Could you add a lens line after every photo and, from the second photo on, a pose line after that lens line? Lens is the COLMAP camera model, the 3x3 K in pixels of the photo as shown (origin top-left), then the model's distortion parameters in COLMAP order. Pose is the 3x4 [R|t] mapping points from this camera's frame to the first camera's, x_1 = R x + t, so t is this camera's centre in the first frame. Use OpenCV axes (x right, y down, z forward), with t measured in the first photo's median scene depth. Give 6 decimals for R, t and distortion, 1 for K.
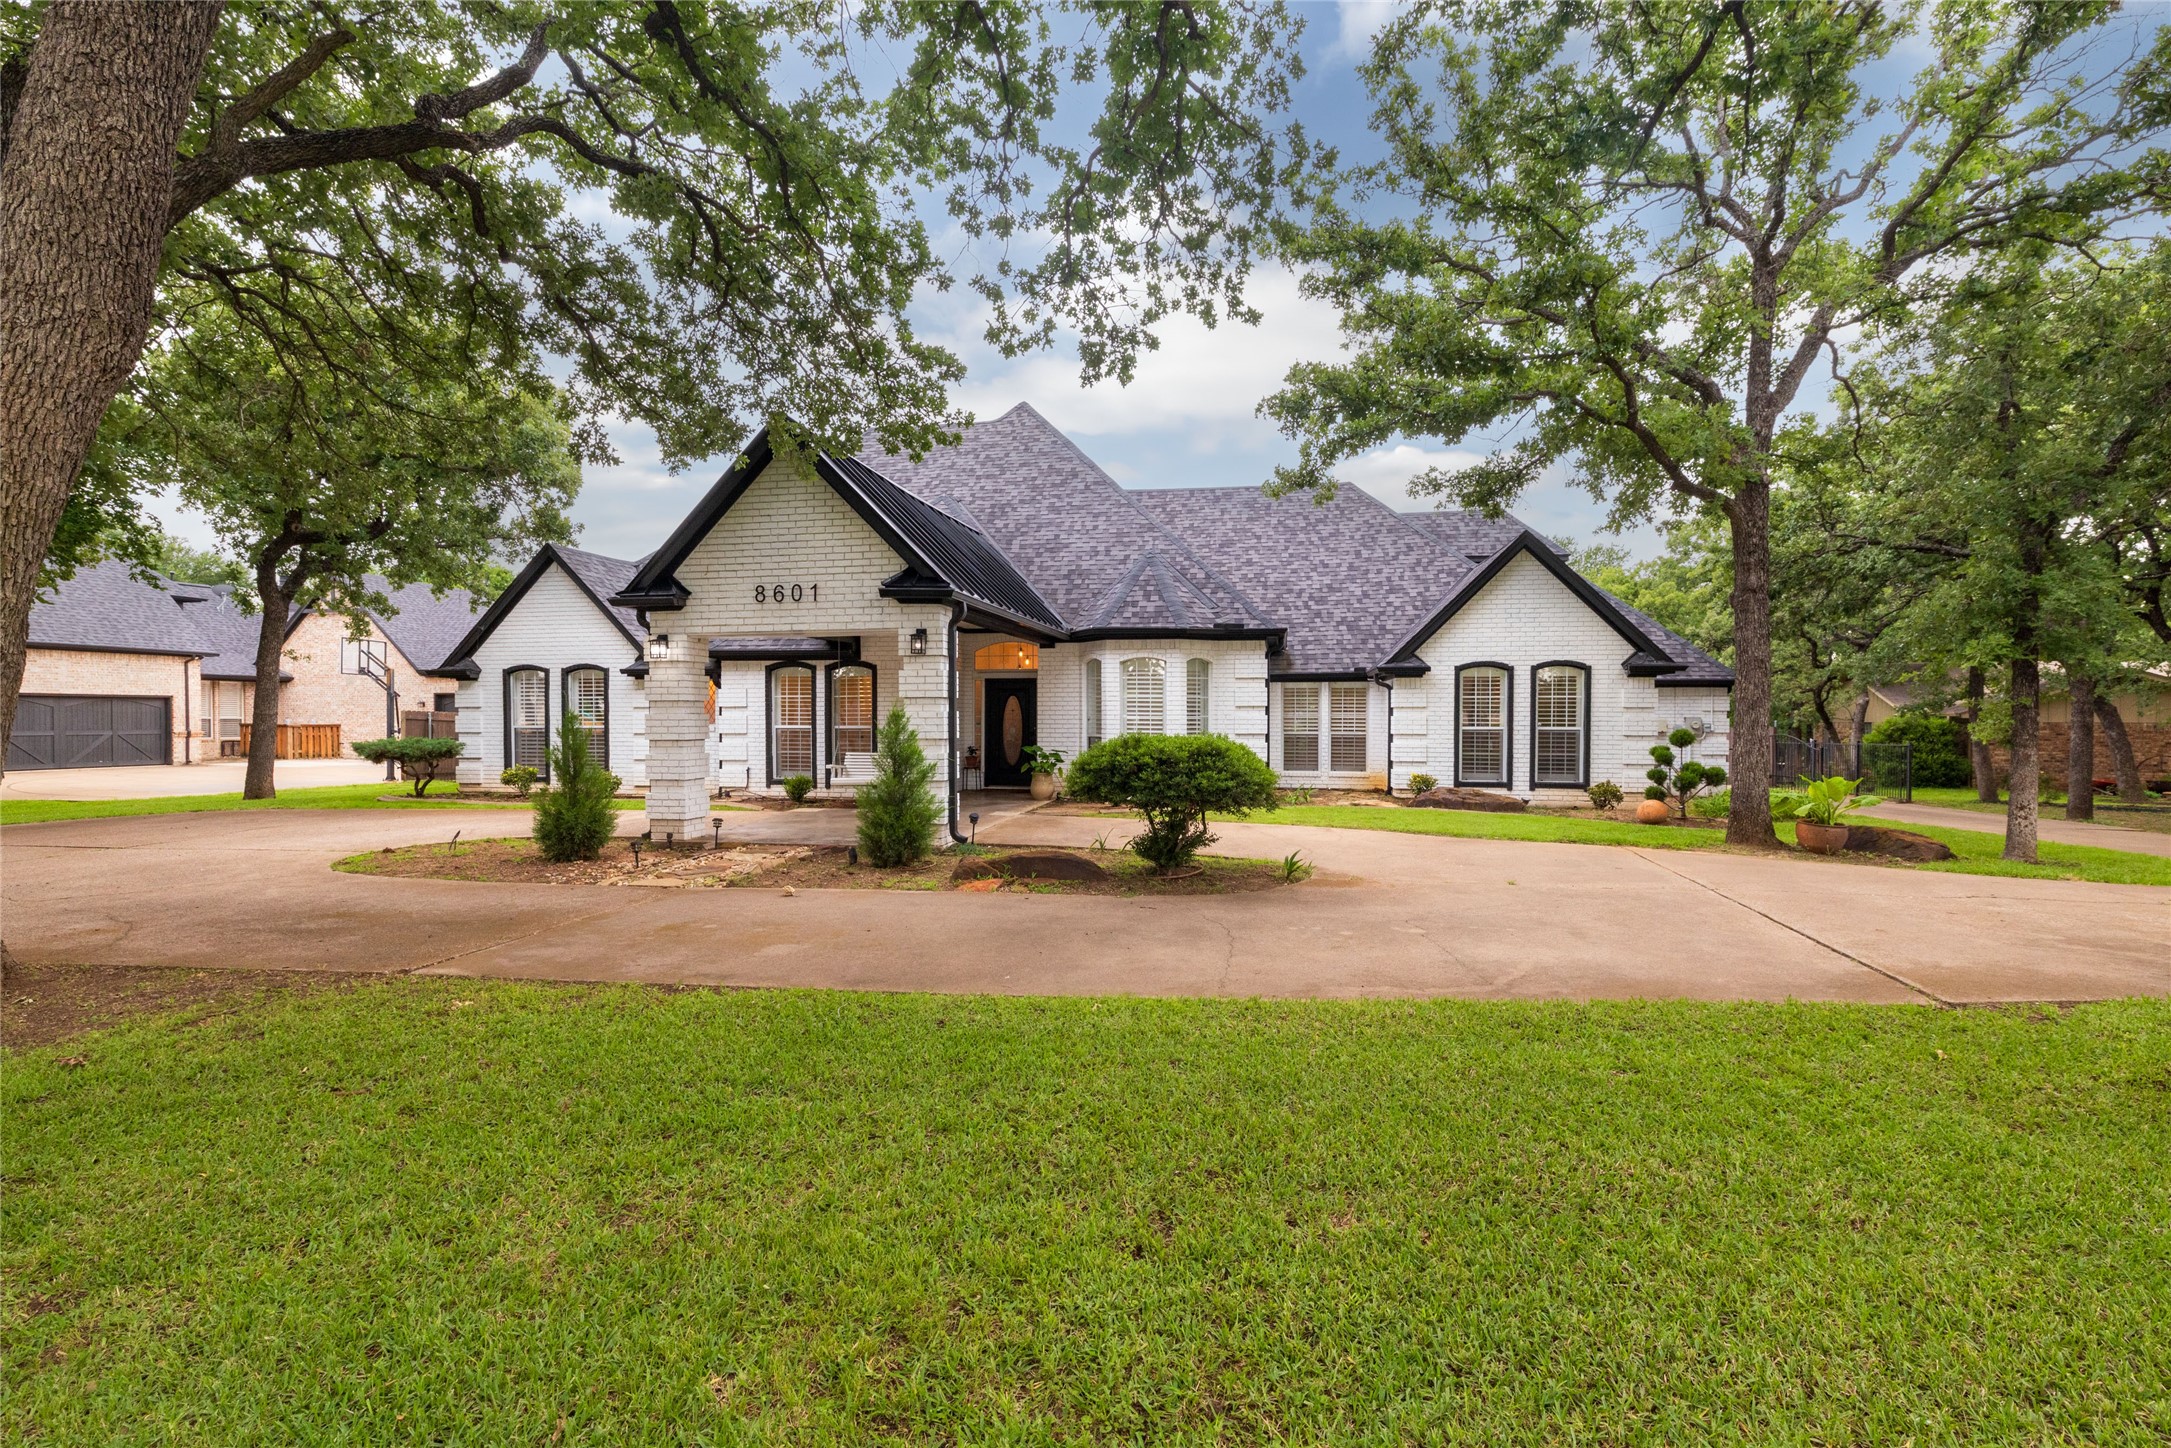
lens RADIAL K [[1084.0, 0, 1085.5], [0, 1084.0, 724.0], [0, 0, 1]] dist [-0.000457, -0.000531]
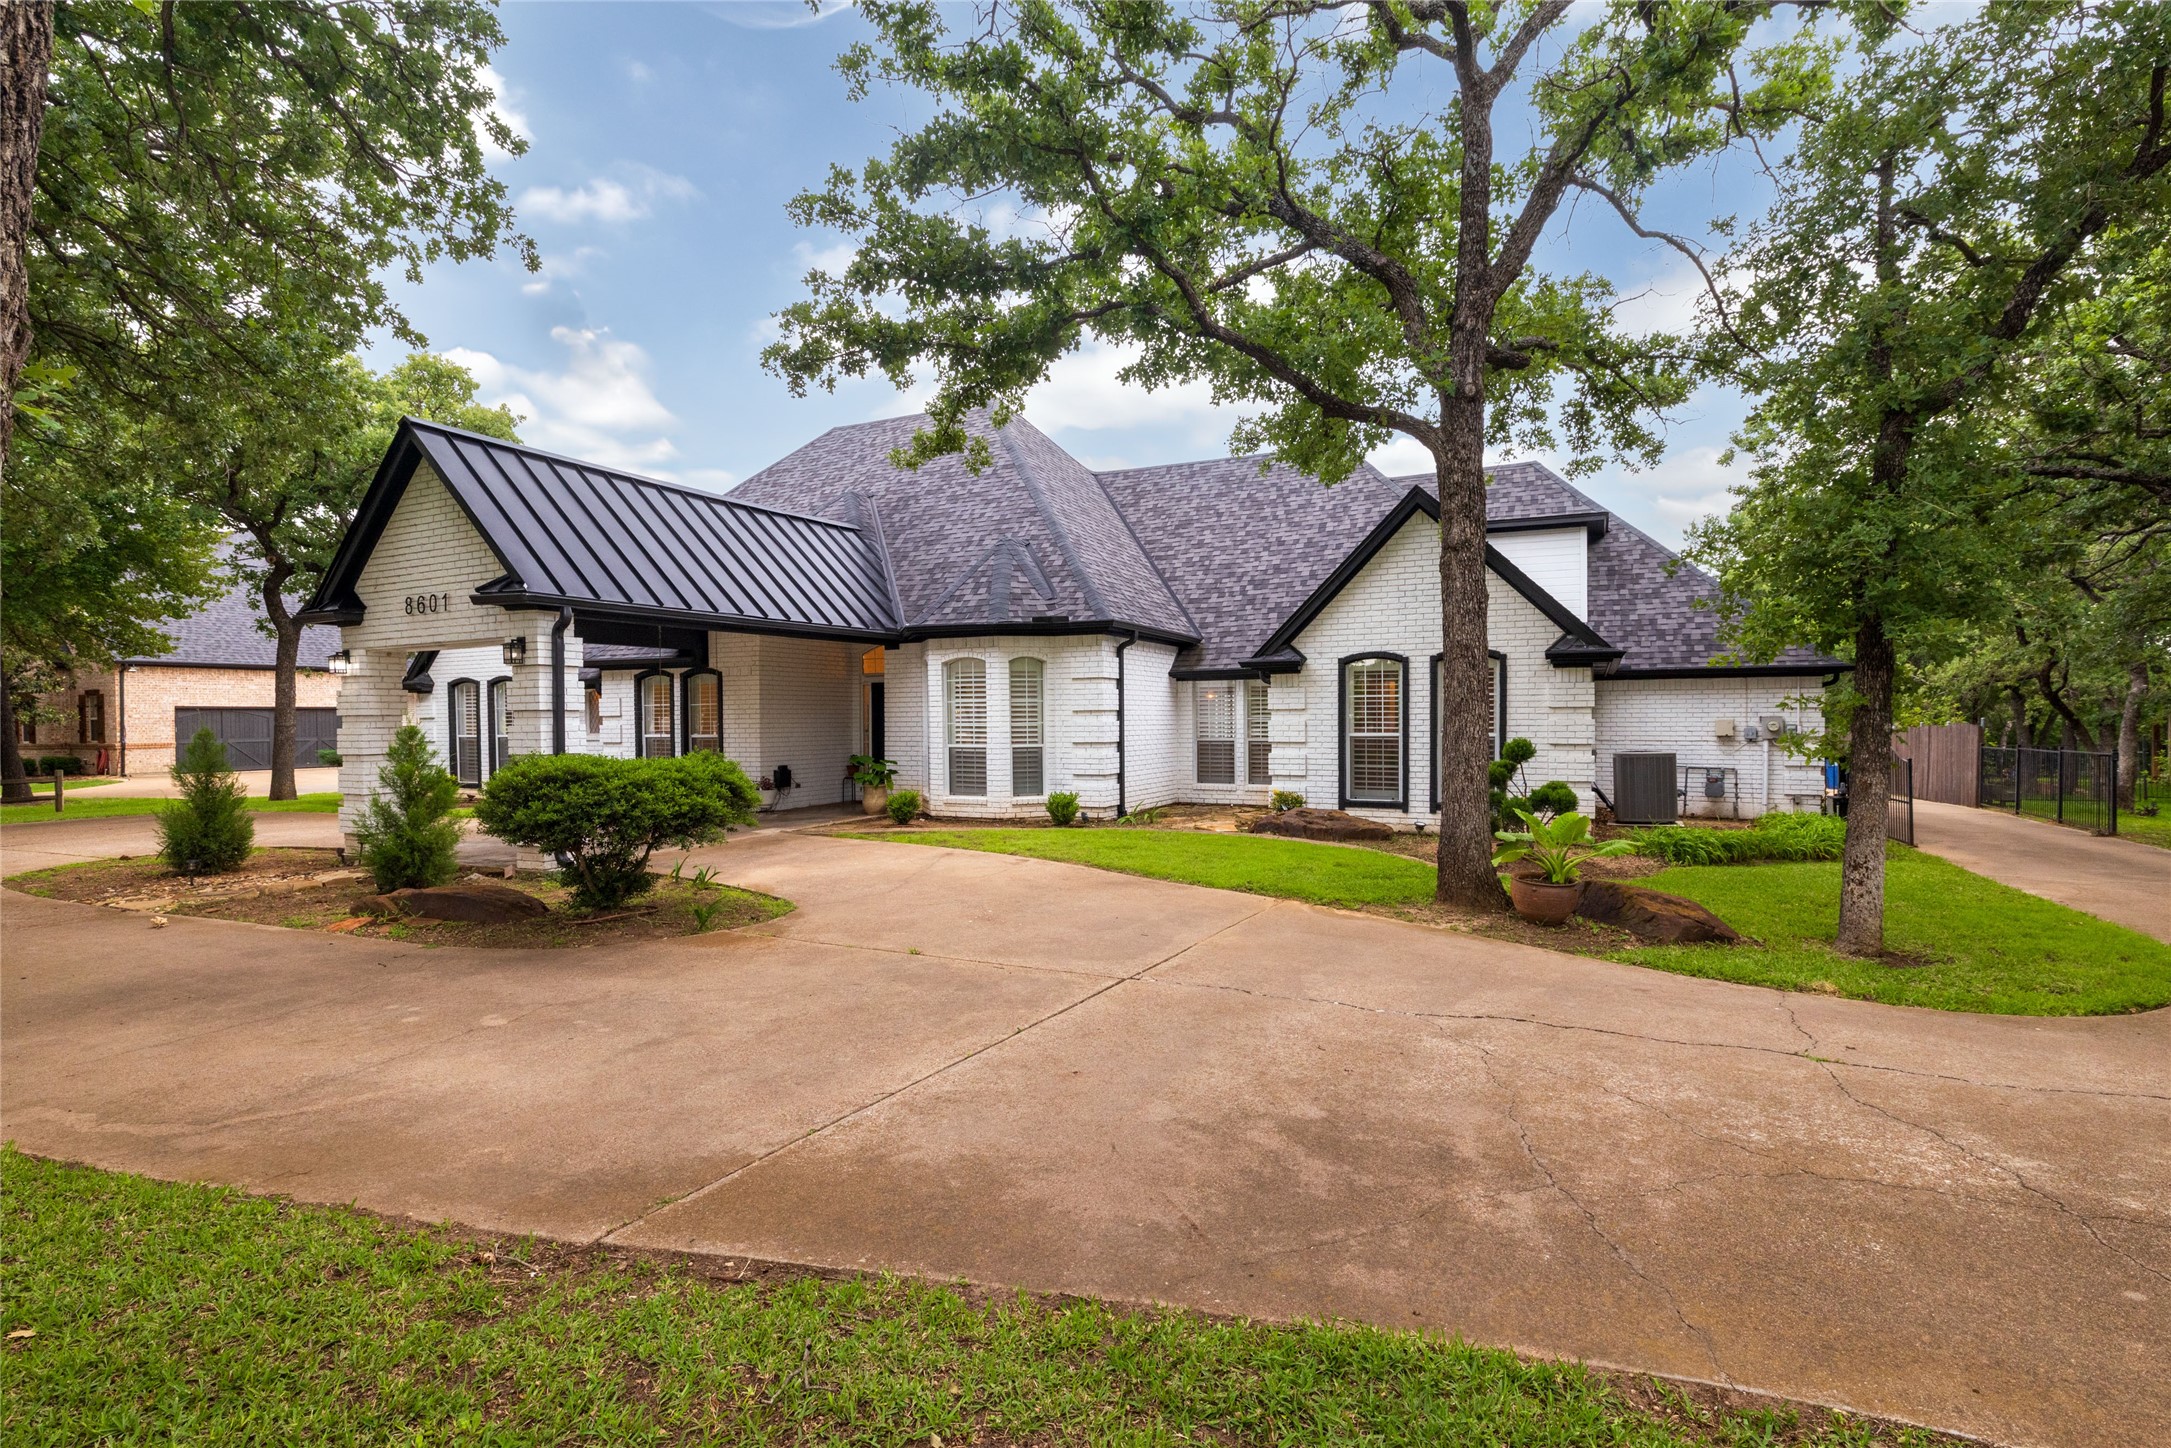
lens RADIAL K [[1084.0, 0, 1085.5], [0, 1084.0, 724.0], [0, 0, 1]] dist [-0.000457, -0.000531]
pose [[0.958636, -0.007014, -0.284550, 0.389952], [0.007873, 0.999967, 0.001875, -0.007223], [0.284527, -0.004038, 0.958659, 0.164833]]
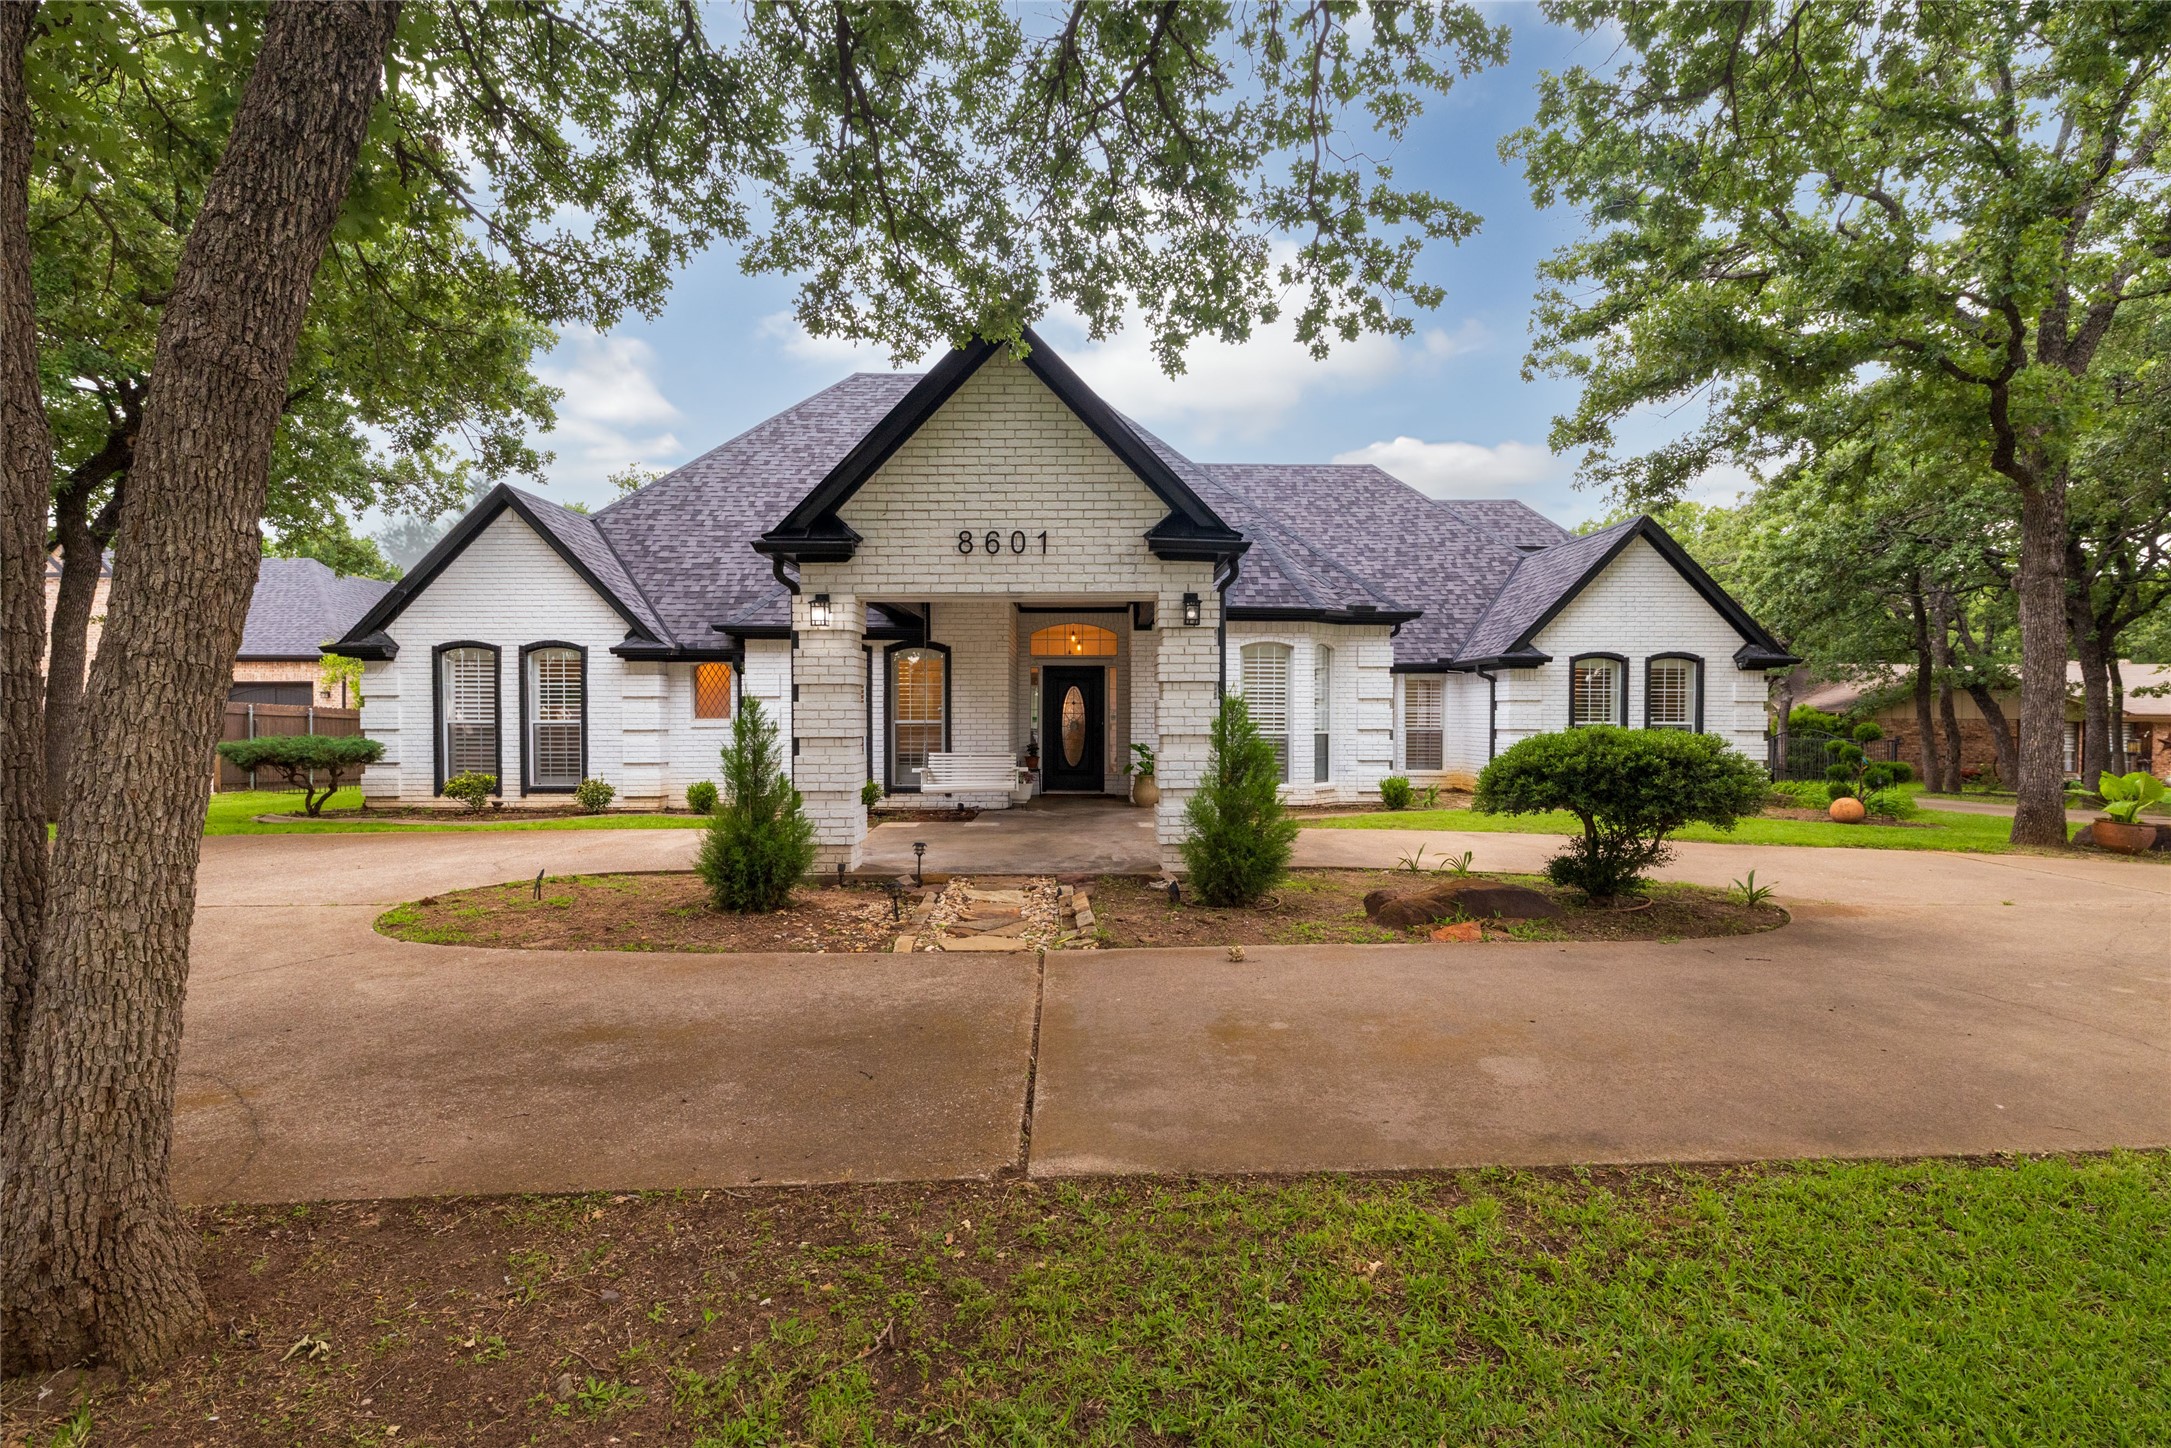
lens RADIAL K [[1074.1, 0, 1085.5], [0, 1074.1, 724.0], [0, 0, 1]] dist [-0.000975, -0.000101]
pose [[0.979154, -0.000140, 0.203122, -0.257055], [-0.000108, 0.999999, 0.001212, 0.003433], [-0.203122, -0.001208, 0.979153, 0.176567]]
